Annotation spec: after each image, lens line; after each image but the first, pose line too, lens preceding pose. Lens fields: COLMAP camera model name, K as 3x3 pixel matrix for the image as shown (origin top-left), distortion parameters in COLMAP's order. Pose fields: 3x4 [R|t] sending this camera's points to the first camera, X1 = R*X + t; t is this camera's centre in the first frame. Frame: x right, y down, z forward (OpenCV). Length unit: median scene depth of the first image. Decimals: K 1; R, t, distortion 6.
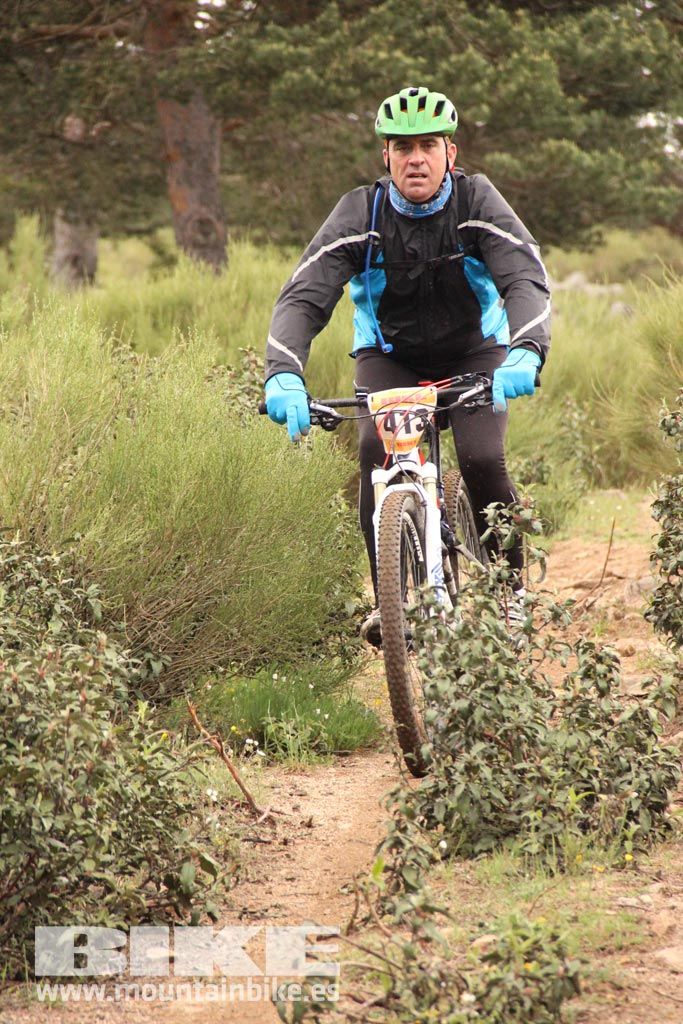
lens RADIAL K [[5543.2, 0, 354.2], [0, 5543.2, 509.9], [0, 0, 1]] dist [1.678495, 6.561610]
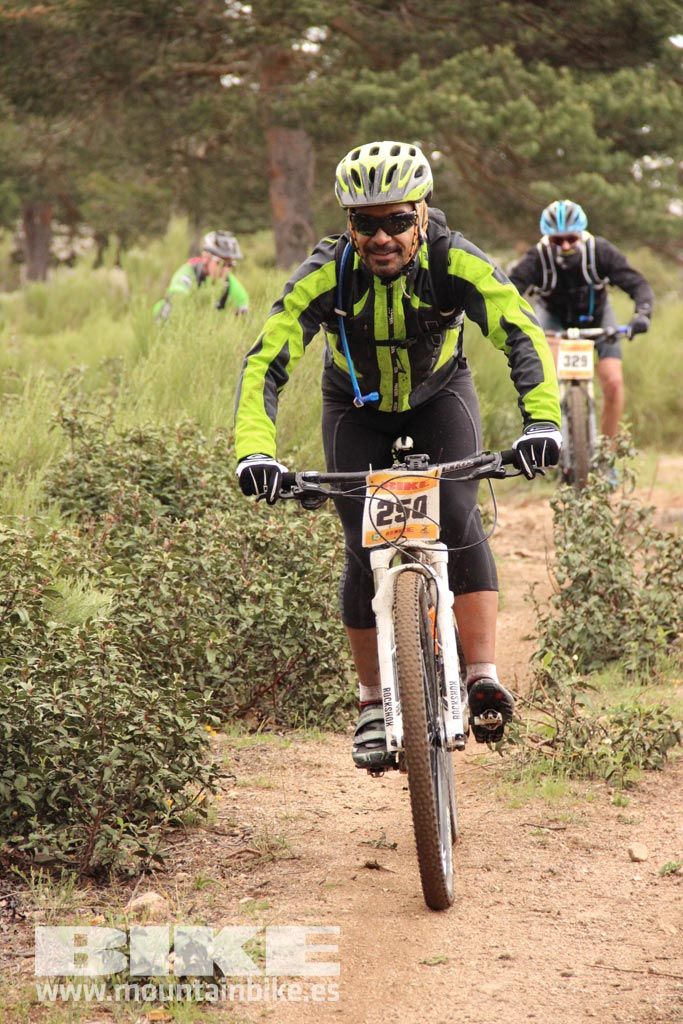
lens RADIAL K [[4997.1, 0, 343.9], [0, 4997.1, 514.8], [0, 0, 1]] dist [1.454401, 1.648803]
pose [[0.998841, 0.047898, 0.004786, -0.050728], [-0.047921, 0.998840, 0.004681, 0.017808], [-0.004557, -0.004905, 0.999978, -0.313553]]
